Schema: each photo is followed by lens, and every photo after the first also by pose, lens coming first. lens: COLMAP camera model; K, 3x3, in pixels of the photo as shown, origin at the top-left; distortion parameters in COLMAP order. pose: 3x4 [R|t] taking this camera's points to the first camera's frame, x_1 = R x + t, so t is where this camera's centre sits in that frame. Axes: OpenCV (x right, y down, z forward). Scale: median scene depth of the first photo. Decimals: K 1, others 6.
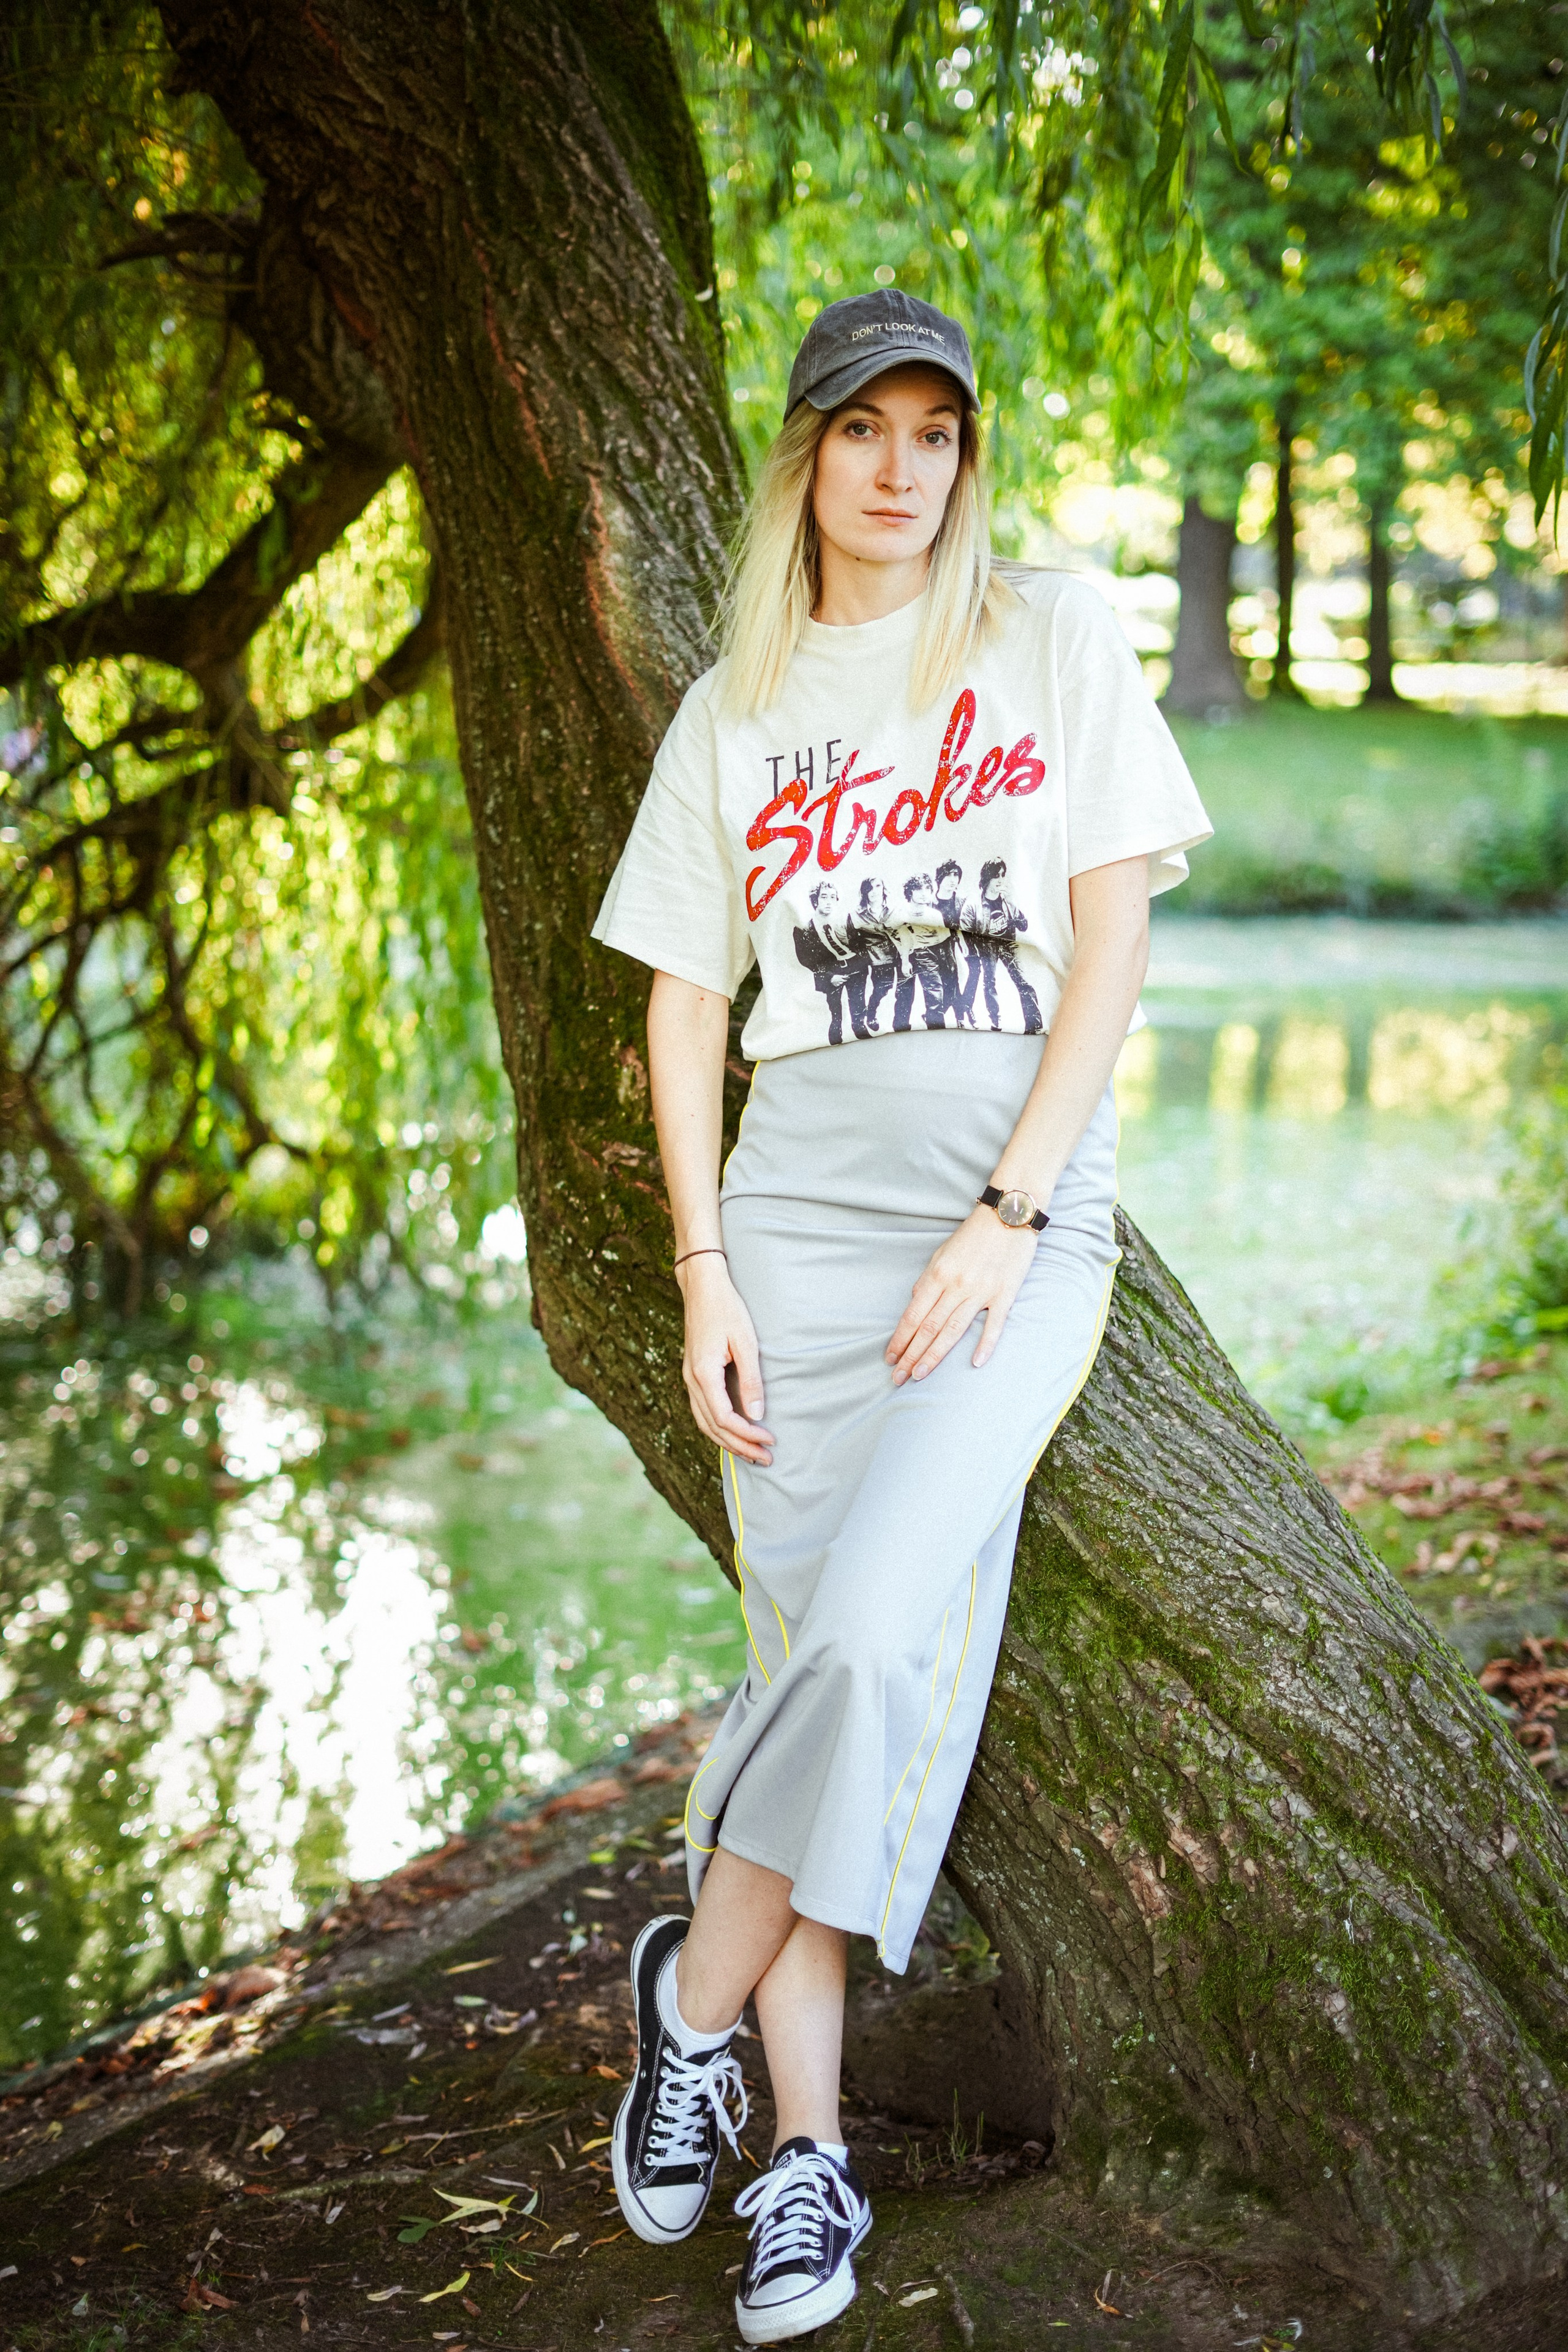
lens RADIAL K [[3292.5, 0, 784.0], [0, 3292.5, 1176.0], [0, 0, 1]] dist [-0.024597, 0.043910]
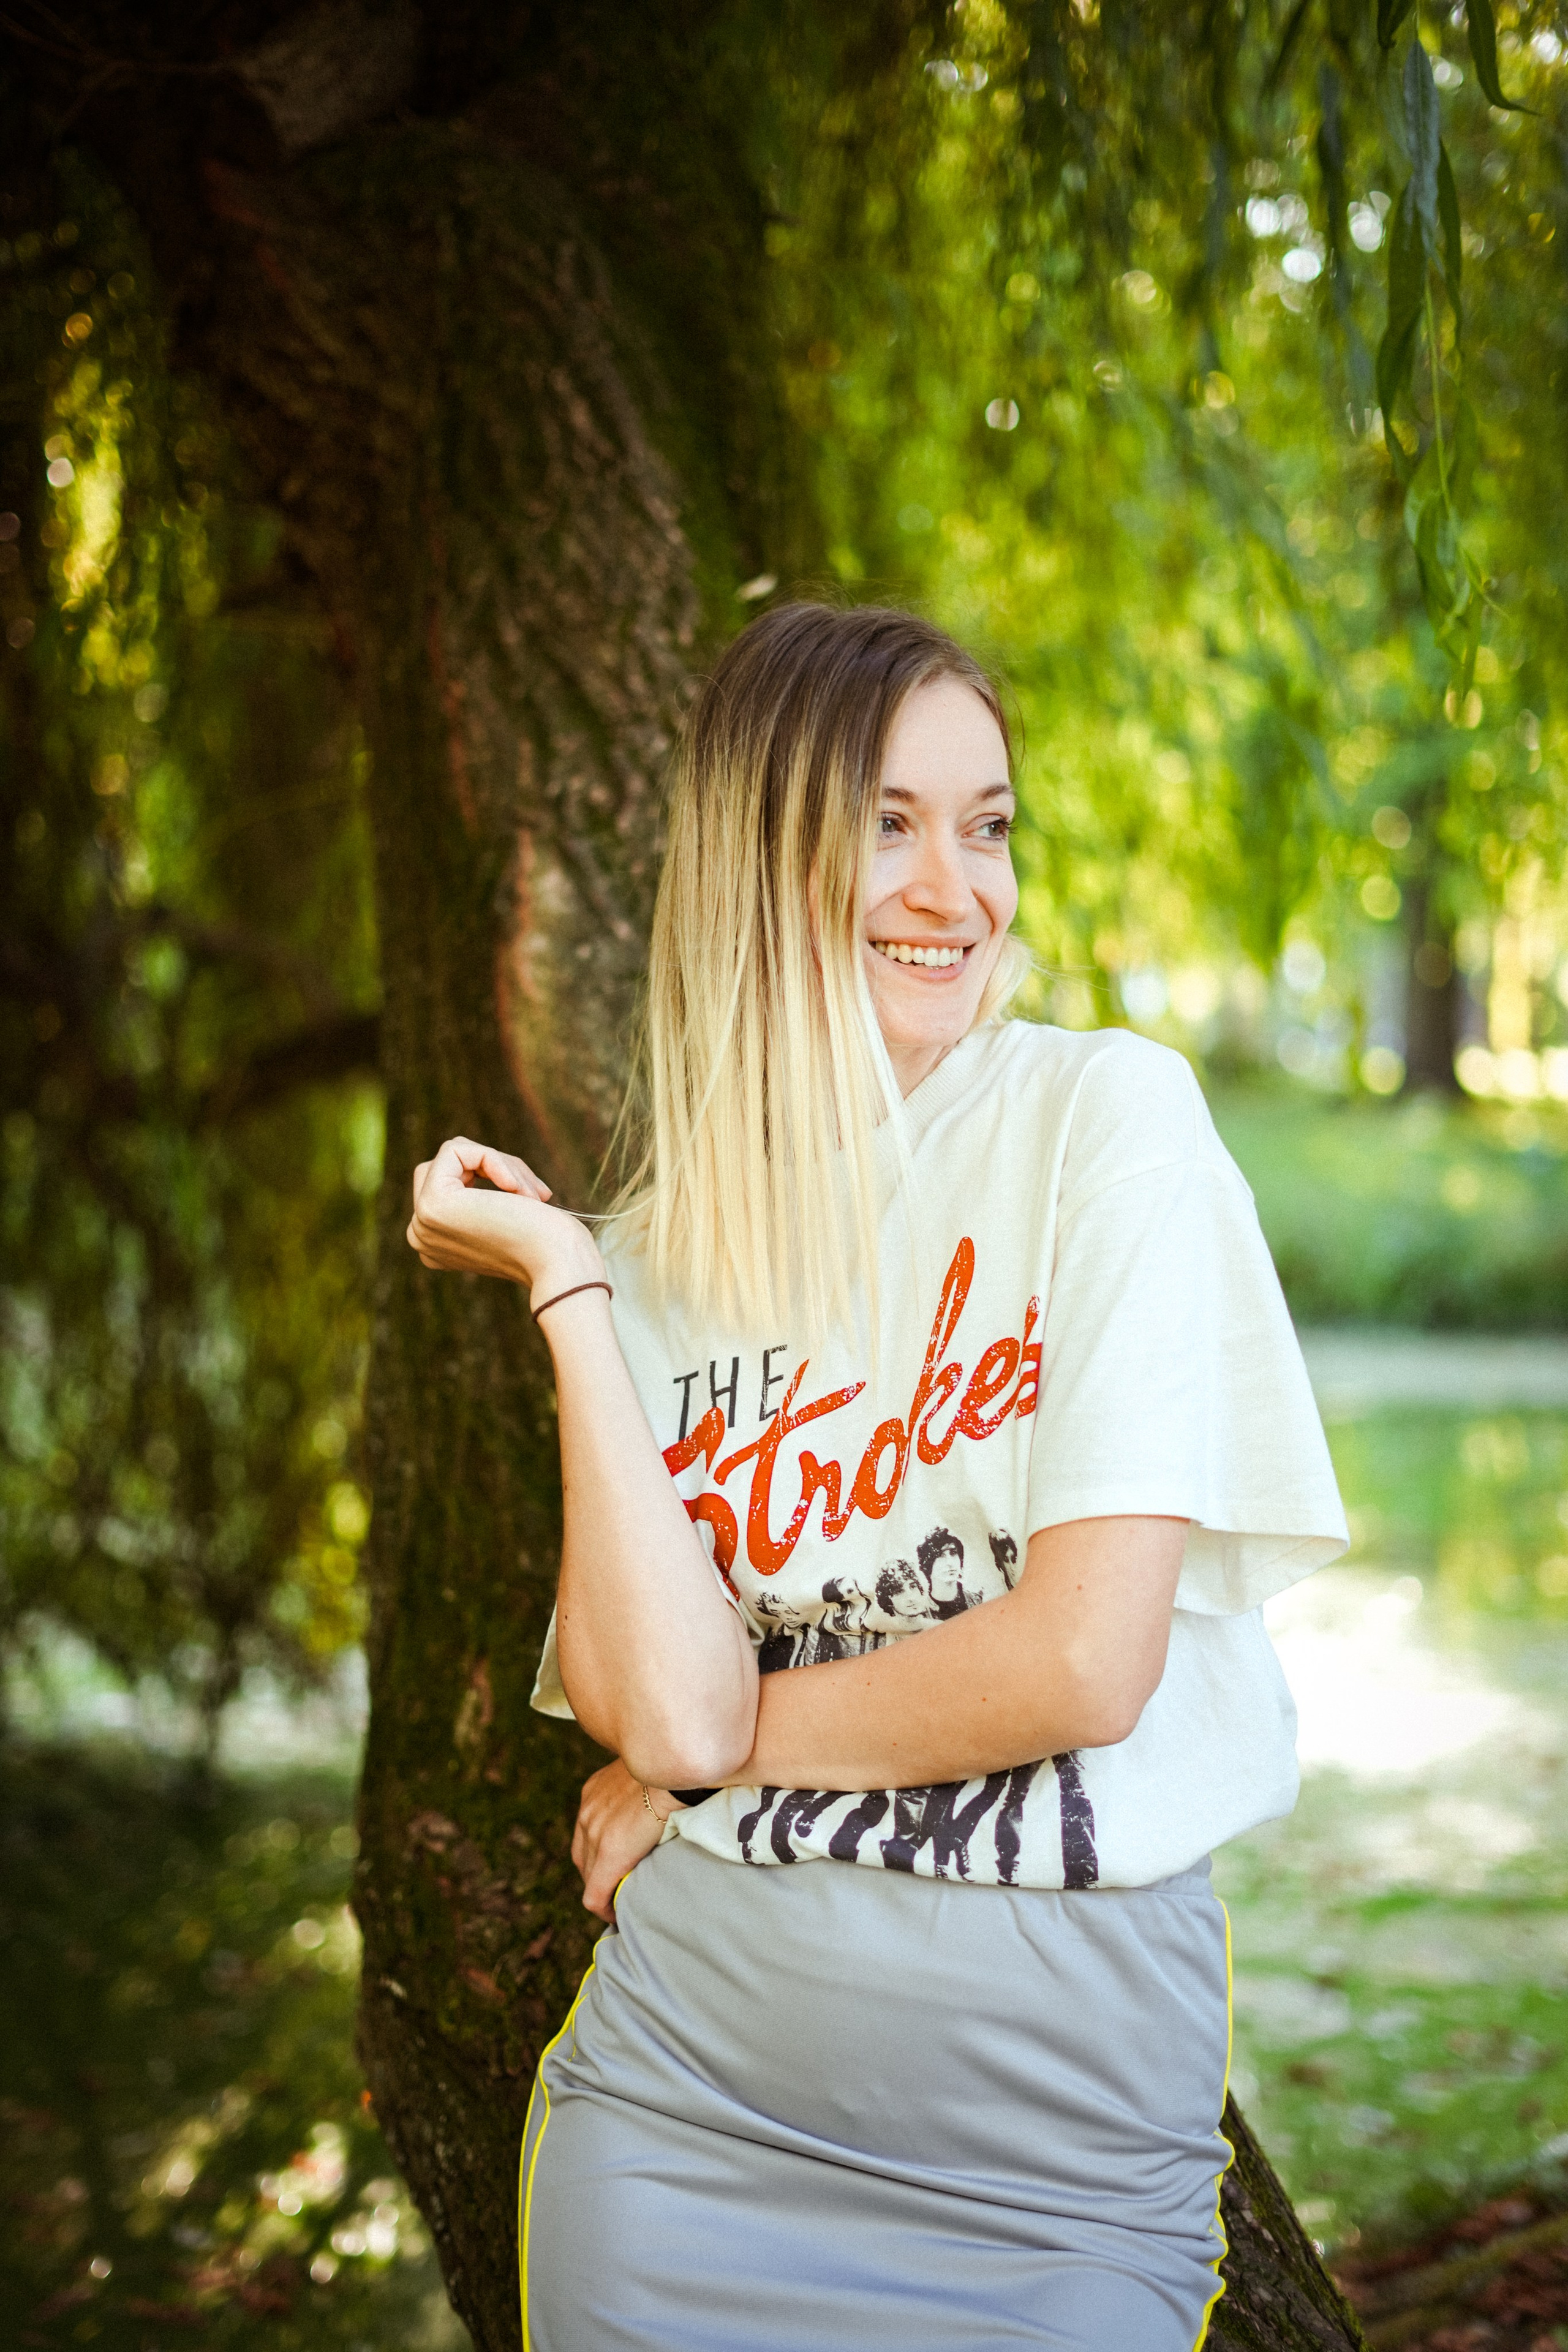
lens RADIAL K [[3394.1, 0, 775.4], [0, 3394.1, 1191.3], [0, 0, 1]] dist [-0.032765, 0.033594]
pose [[0.979765, 0.000154, -0.200150, 0.139087], [-0.023756, 0.993020, -0.115525, -0.051347], [0.198735, 0.117942, 0.972931, 0.303388]]
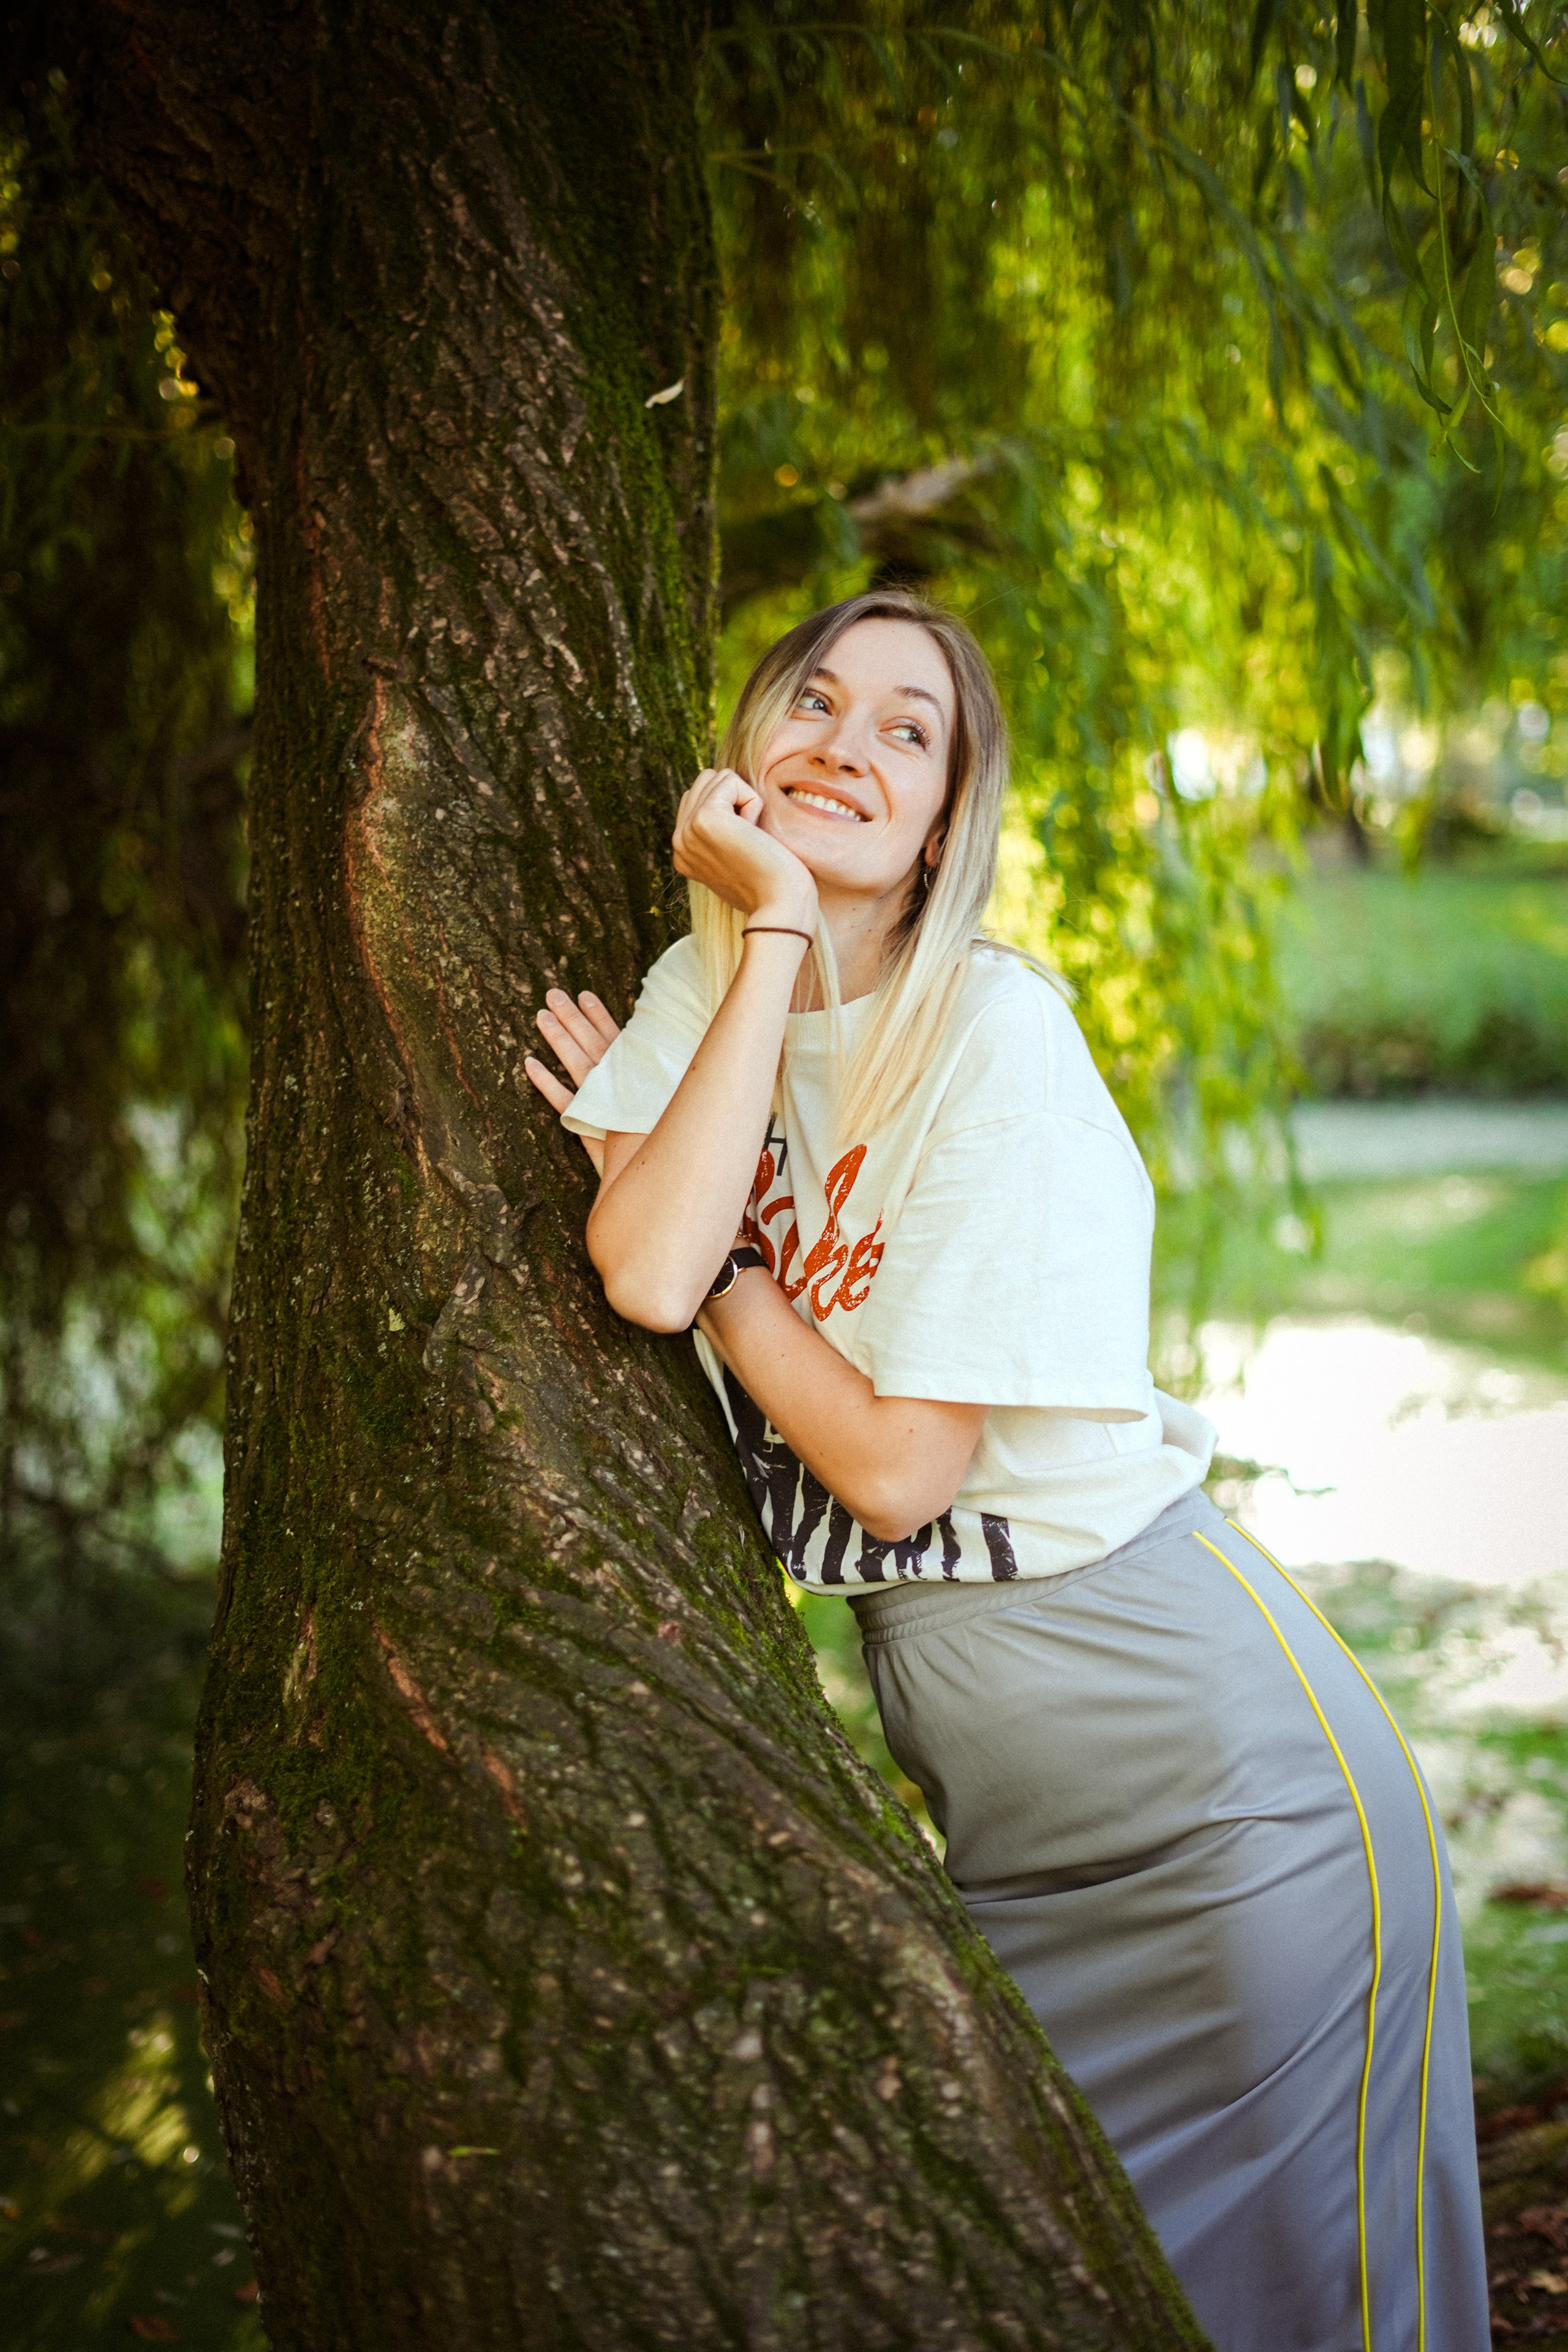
lens RADIAL K [[3382.7, 0, 784.0], [0, 3382.7, 1176.0], [0, 0, 1]] dist [-0.025479, 0.003310]
pose [[0.964127, -0.009070, -0.265288, 0.189544], [-0.005089, 0.998601, -0.052636, -0.080065], [0.265394, 0.052098, 0.962731, 0.383764]]
